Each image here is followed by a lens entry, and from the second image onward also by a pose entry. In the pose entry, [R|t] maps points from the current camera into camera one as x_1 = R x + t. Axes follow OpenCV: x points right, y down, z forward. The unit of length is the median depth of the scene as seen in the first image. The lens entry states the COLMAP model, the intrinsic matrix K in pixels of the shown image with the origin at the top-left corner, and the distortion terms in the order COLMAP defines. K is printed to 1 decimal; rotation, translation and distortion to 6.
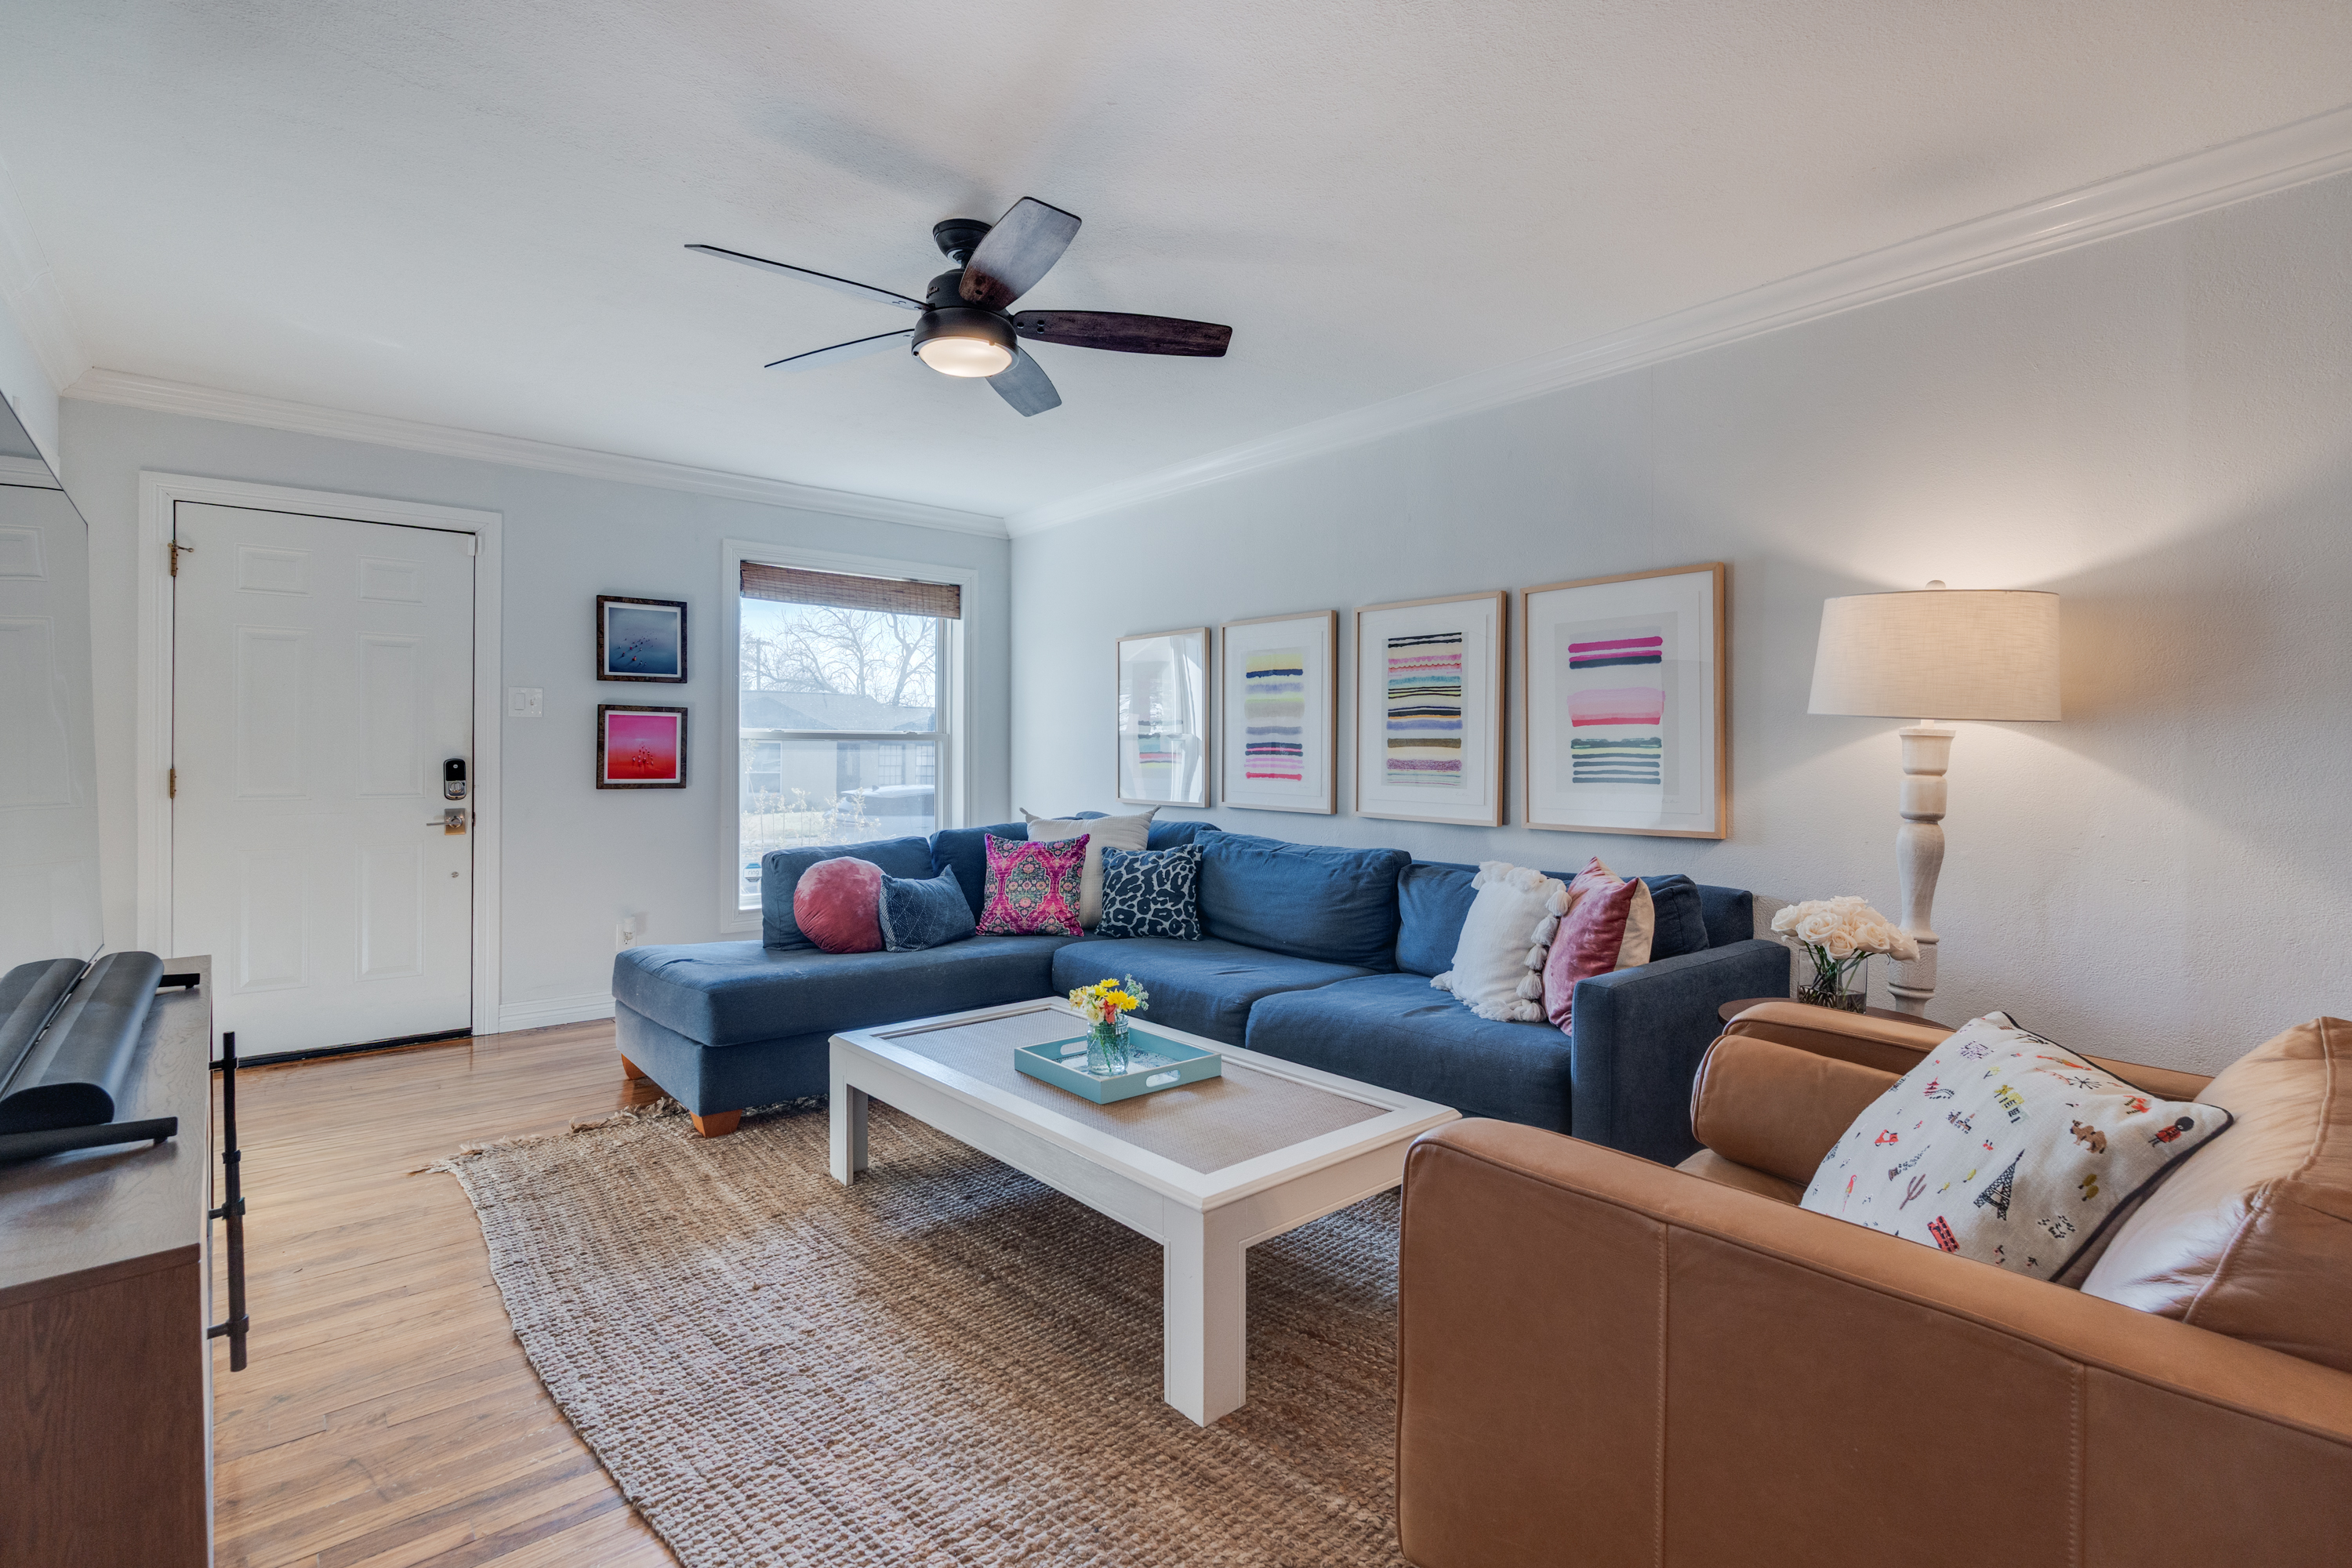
lens RADIAL K [[1090.2, 0, 1167.7], [0, 1090.2, 764.5], [0, 0, 1]] dist [-0.011513, -0.000411]
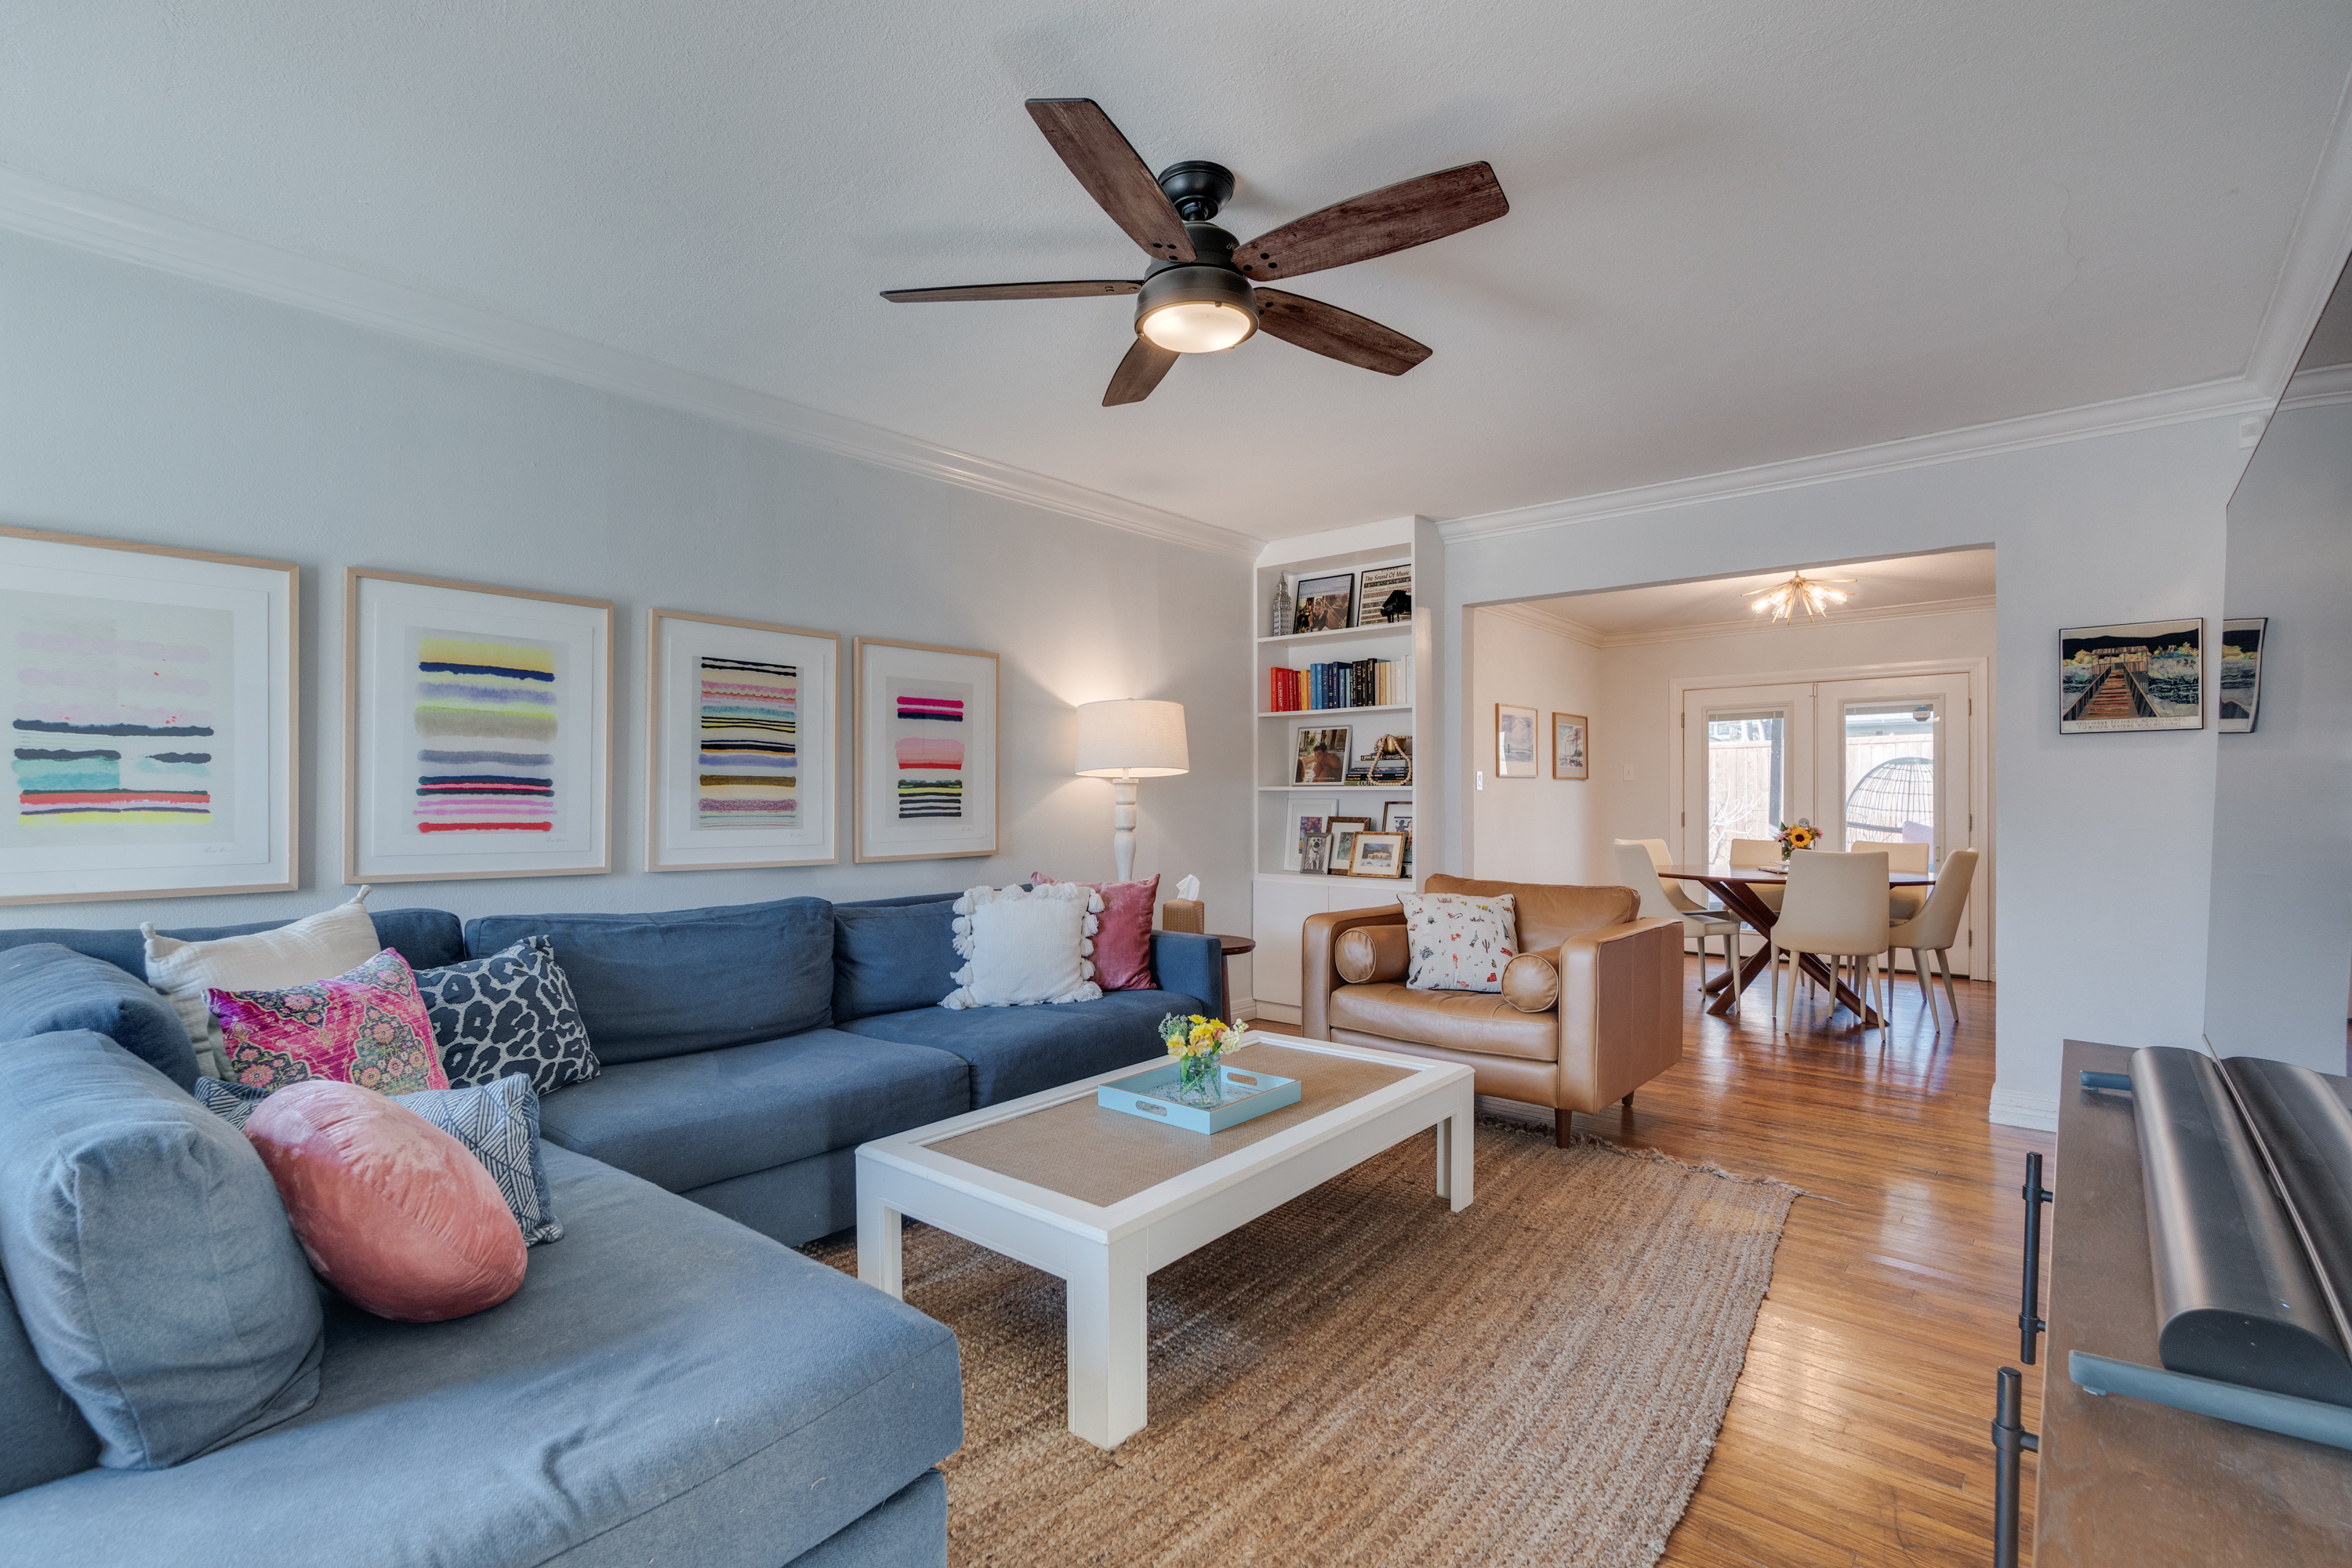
lens RADIAL K [[1090.2, 0, 1172.3], [0, 1090.2, 798.5], [0, 0, 1]] dist [-0.011513, -0.000411]
pose [[-0.154657, -0.007302, 0.987941, -0.710352], [0.008184, 0.999929, 0.008672, -0.010099], [-0.987934, 0.009426, -0.154587, 0.793586]]
